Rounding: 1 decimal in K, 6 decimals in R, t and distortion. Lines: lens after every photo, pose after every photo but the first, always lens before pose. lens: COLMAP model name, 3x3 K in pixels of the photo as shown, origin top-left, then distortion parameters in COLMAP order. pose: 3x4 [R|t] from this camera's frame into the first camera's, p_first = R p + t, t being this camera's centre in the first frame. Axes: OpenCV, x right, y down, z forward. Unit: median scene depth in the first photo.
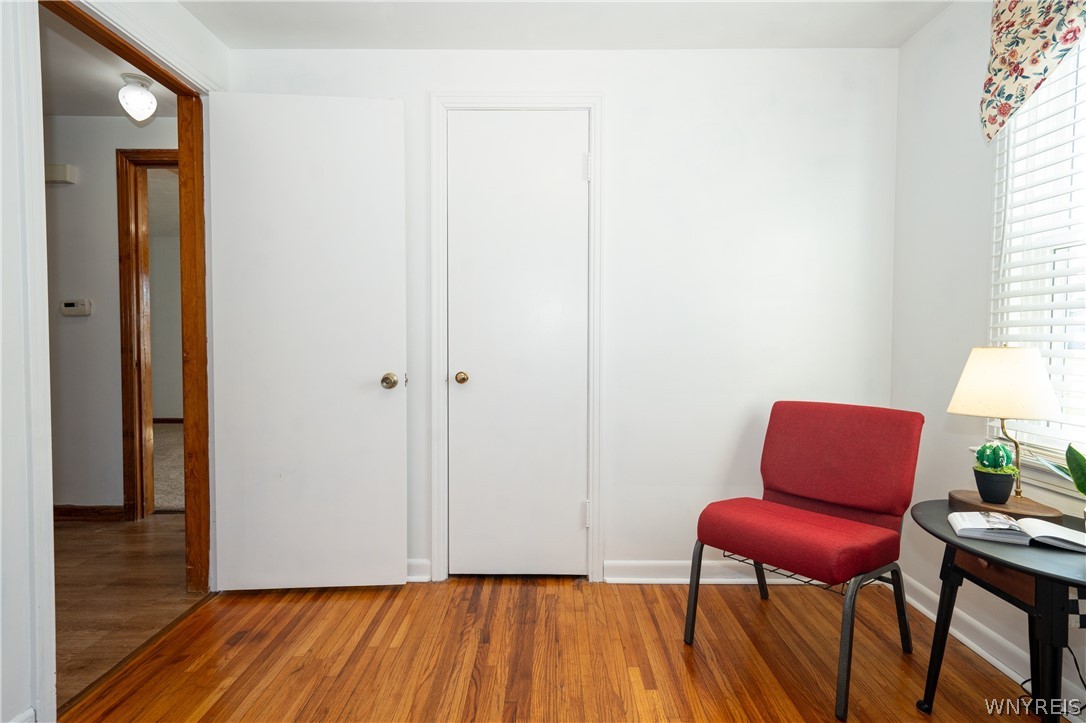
lens RADIAL K [[552.6, 0, 543.0], [0, 552.6, 361.5], [0, 0, 1]] dist [0.003343, 0.001650]
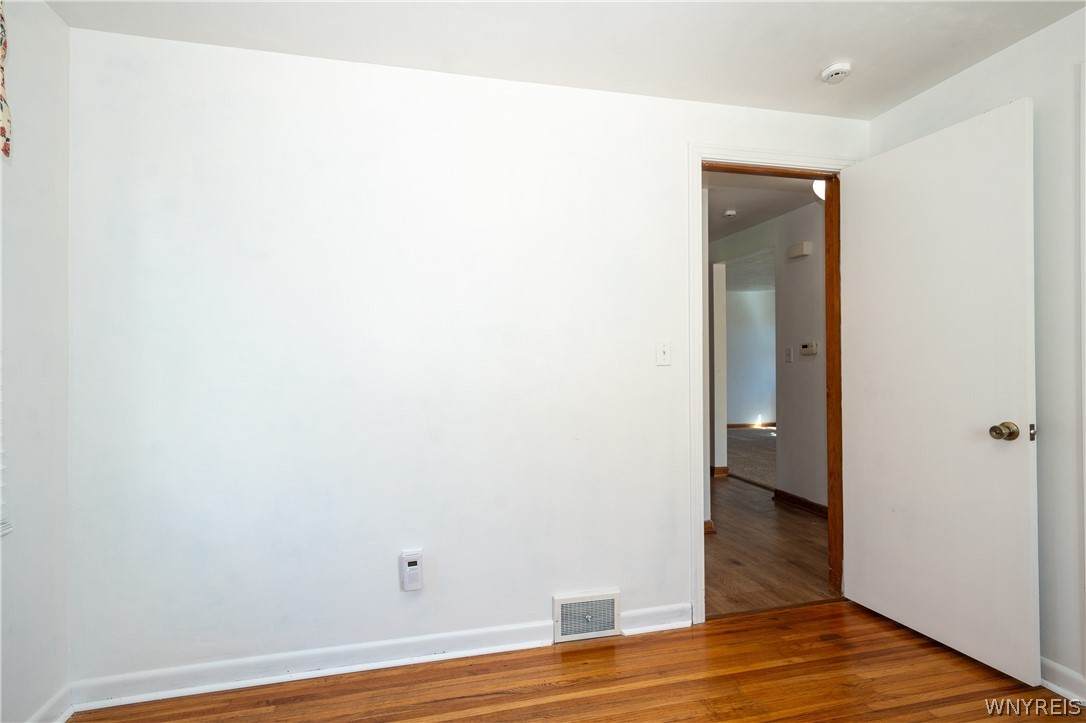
lens RADIAL K [[552.6, 0, 543.0], [0, 552.6, 361.5], [0, 0, 1]] dist [0.003343, 0.001650]
pose [[0.242587, -0.008501, -0.970092, 0.392137], [-0.027120, 0.999511, -0.015540, -0.040919], [0.969750, 0.030079, 0.242238, 0.103576]]
